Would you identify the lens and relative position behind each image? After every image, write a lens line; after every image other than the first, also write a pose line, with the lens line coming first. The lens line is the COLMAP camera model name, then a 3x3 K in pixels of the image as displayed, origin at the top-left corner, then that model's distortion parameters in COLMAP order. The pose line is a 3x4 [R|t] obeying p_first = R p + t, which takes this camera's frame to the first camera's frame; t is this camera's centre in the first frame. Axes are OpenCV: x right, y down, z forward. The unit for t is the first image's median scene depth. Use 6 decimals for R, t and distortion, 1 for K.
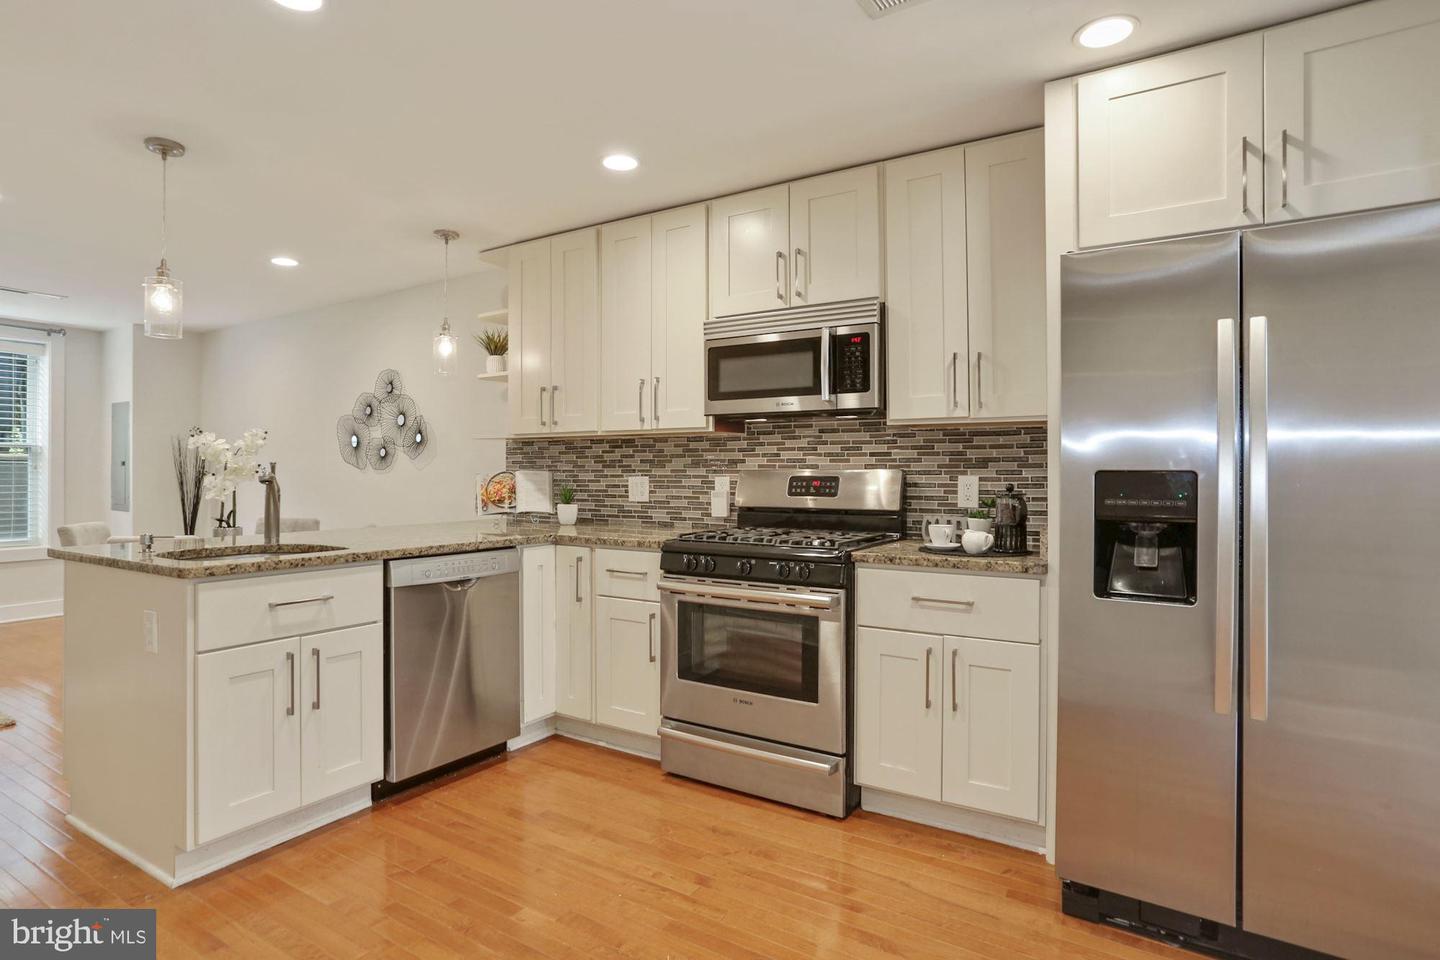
lens RADIAL K [[759.9, 0, 716.6], [0, 759.9, 473.4], [0, 0, 1]] dist [-0.071001, 0.039458]
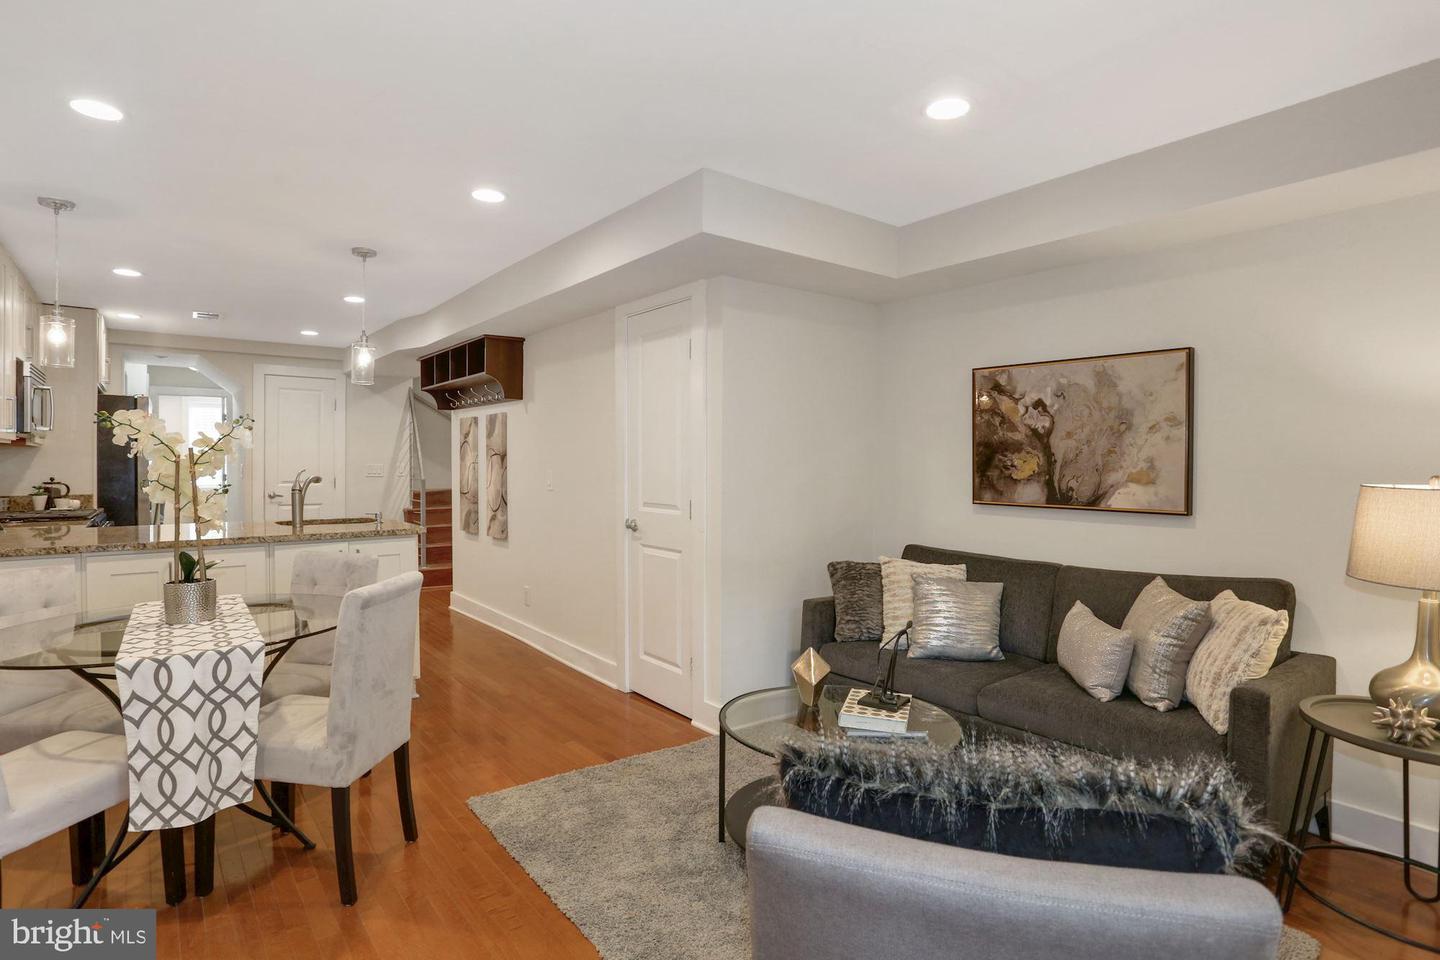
lens RADIAL K [[759.9, 0, 716.6], [0, 759.9, 473.4], [0, 0, 1]] dist [-0.071001, 0.039458]
pose [[-0.940039, -0.010232, 0.340912, -1.504655], [-0.003866, 0.999805, 0.019346, -0.031093], [-0.341044, 0.016868, -0.939896, 1.696415]]
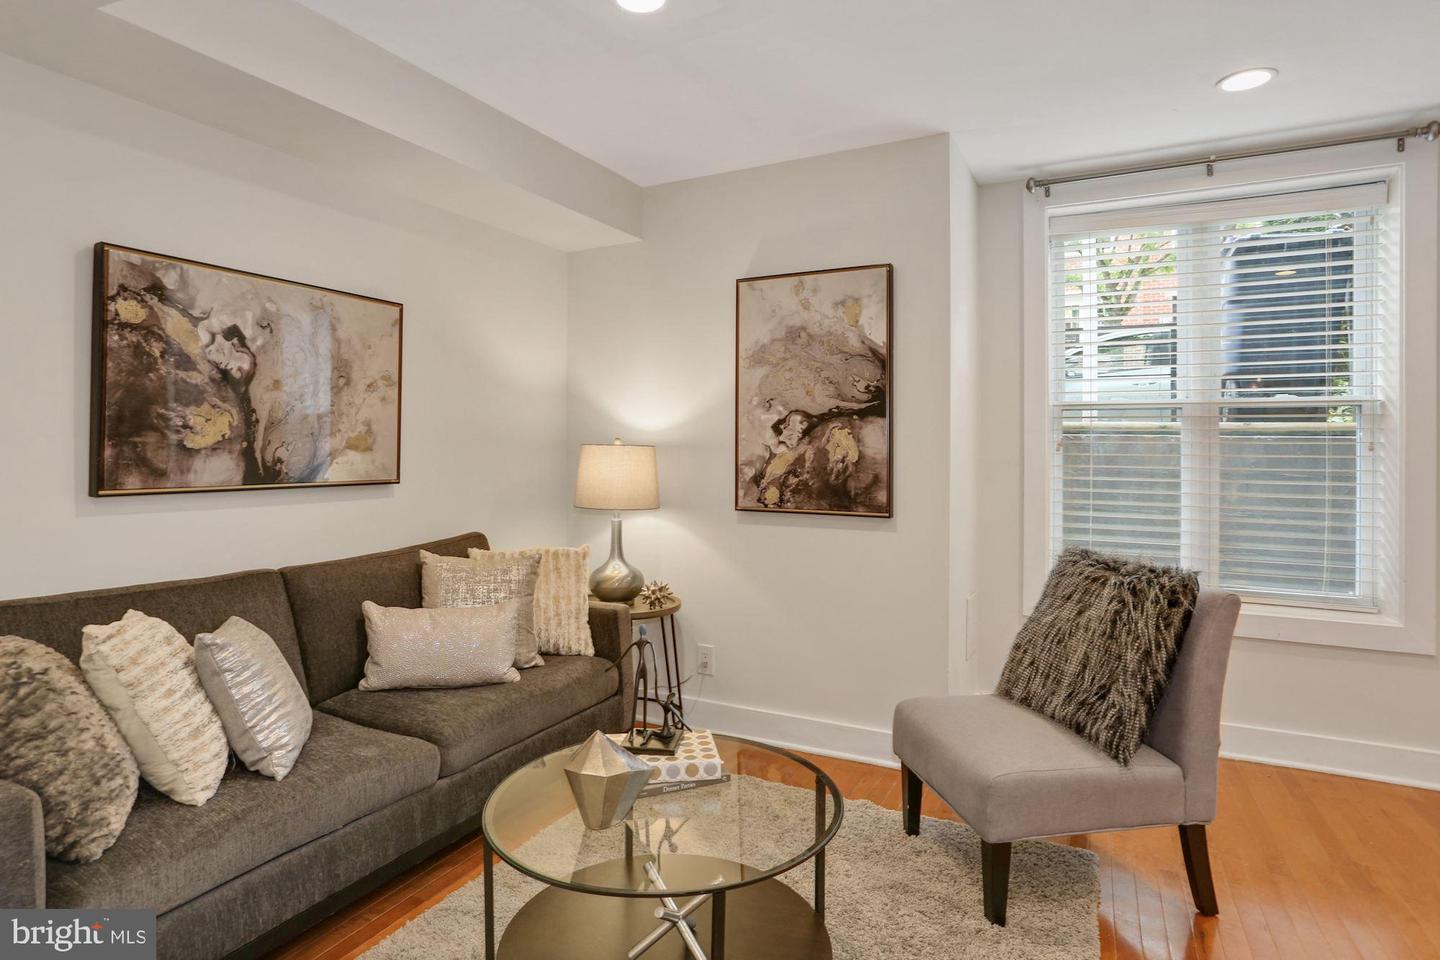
lens RADIAL K [[762.9, 0, 708.2], [0, 762.9, 448.0], [0, 0, 1]] dist [-0.071805, 0.040401]
pose [[0.080923, 0.000015, -0.996720, -0.893412], [-0.006256, 0.999980, -0.000493, -0.008045], [0.996701, 0.006275, 0.080922, 0.981938]]
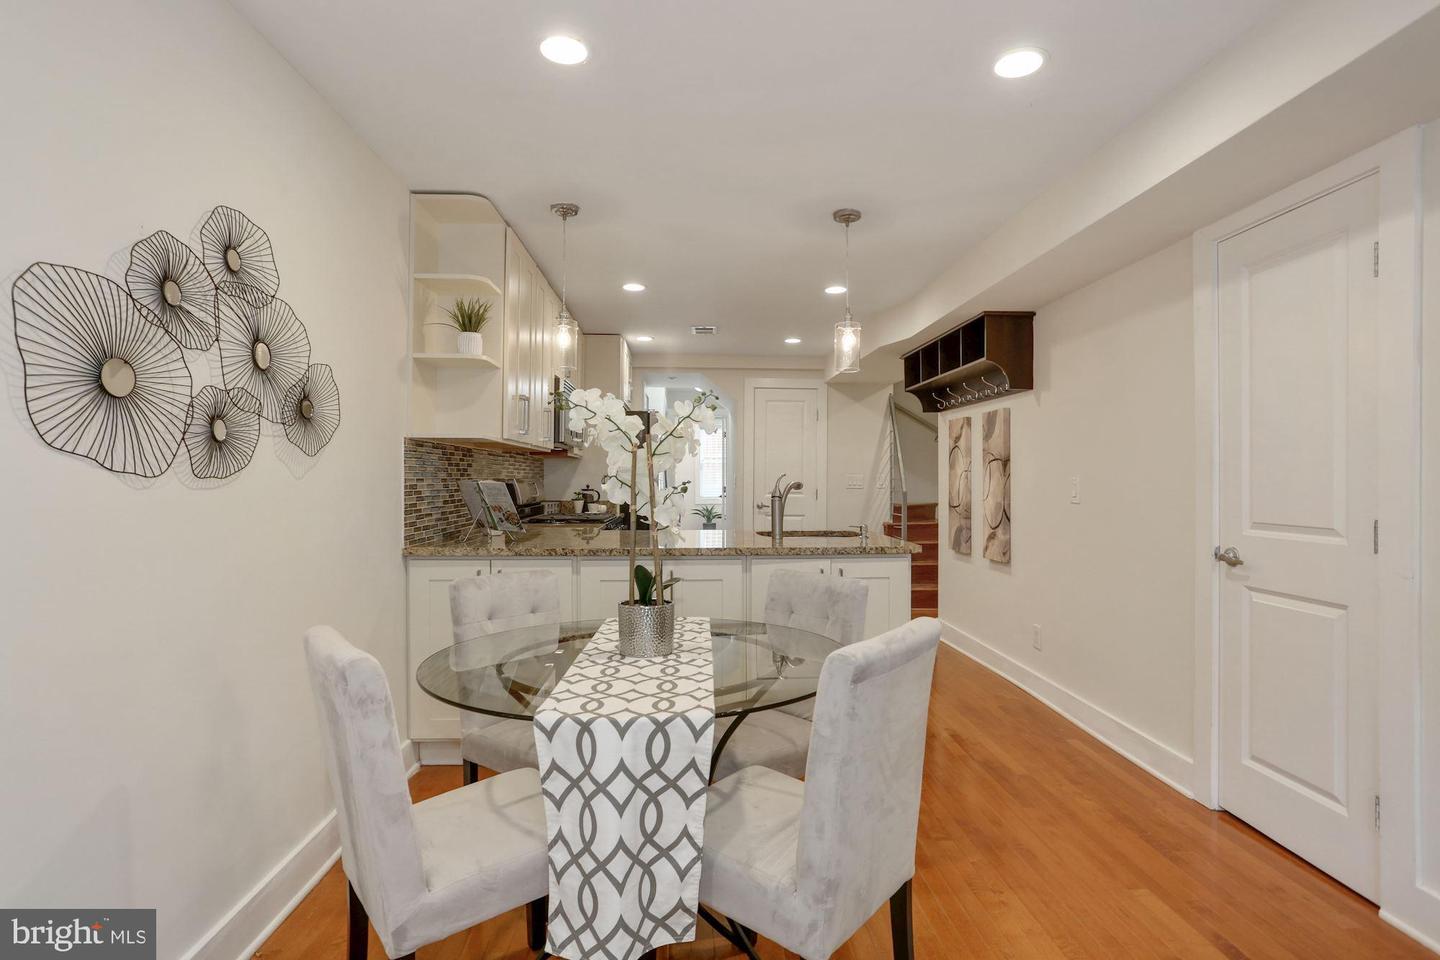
lens RADIAL K [[734.2, 0, 710.7], [0, 734.2, 473.2], [0, 0, 1]] dist [-0.065084, 0.033362]
pose [[-0.569880, 0.002952, 0.821722, -1.274579], [-0.001265, 0.999989, -0.004470, -0.008171], [-0.821727, -0.003587, -0.569871, 1.480154]]
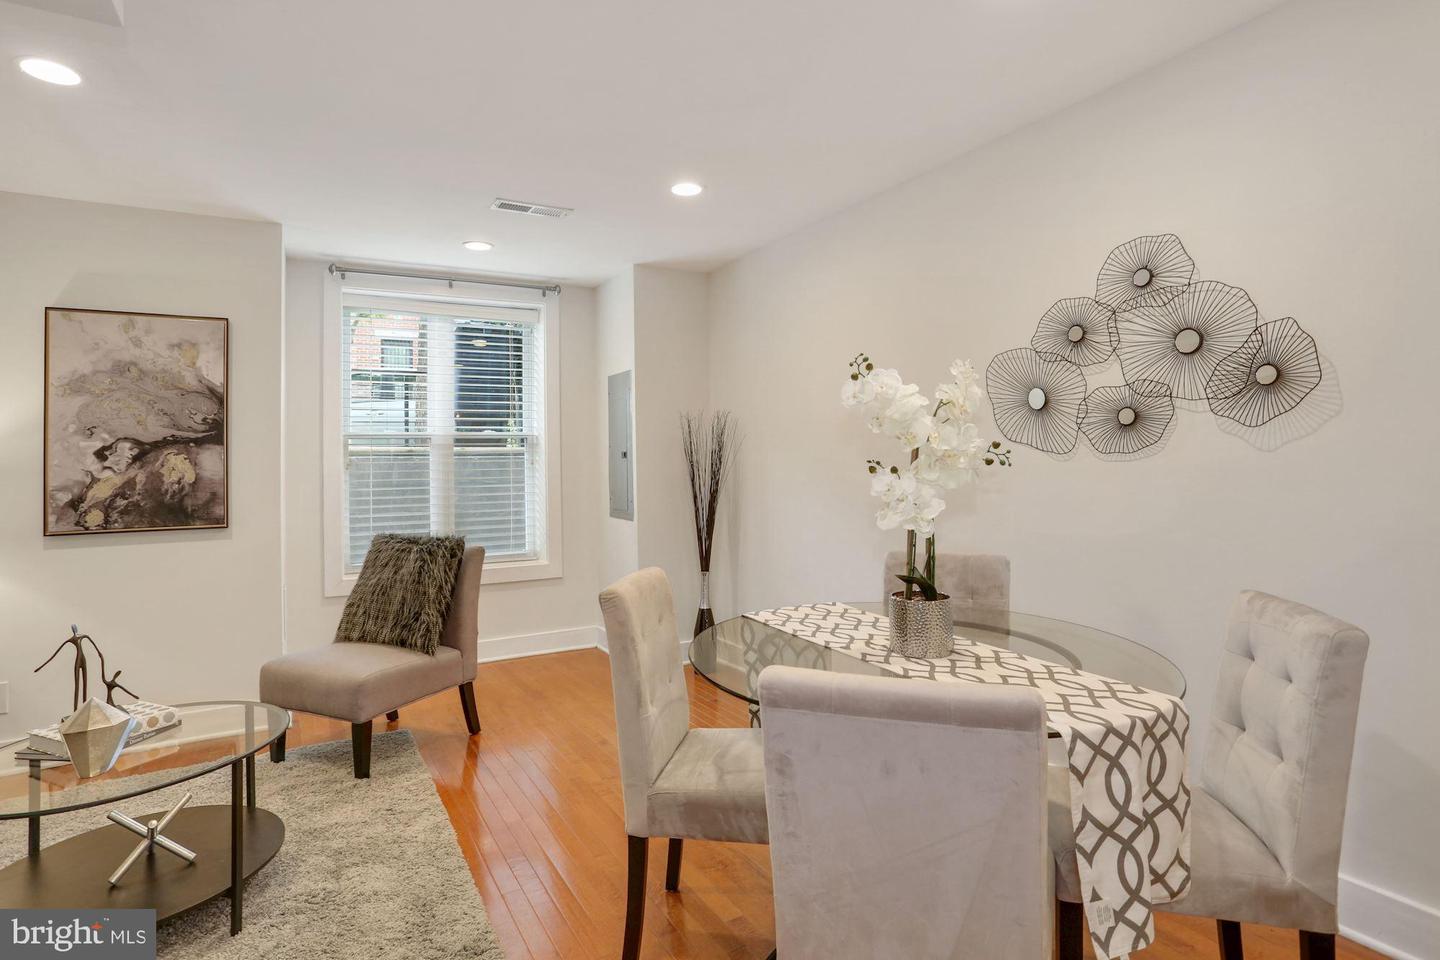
lens RADIAL K [[753.9, 0, 722.7], [0, 753.9, 436.6], [0, 0, 1]] dist [-0.065584, 0.038101]
pose [[0.885218, -0.035444, -0.463824, -0.661525], [0.021521, 0.999146, -0.035279, -0.005330], [0.464678, 0.021248, 0.885225, 0.679219]]
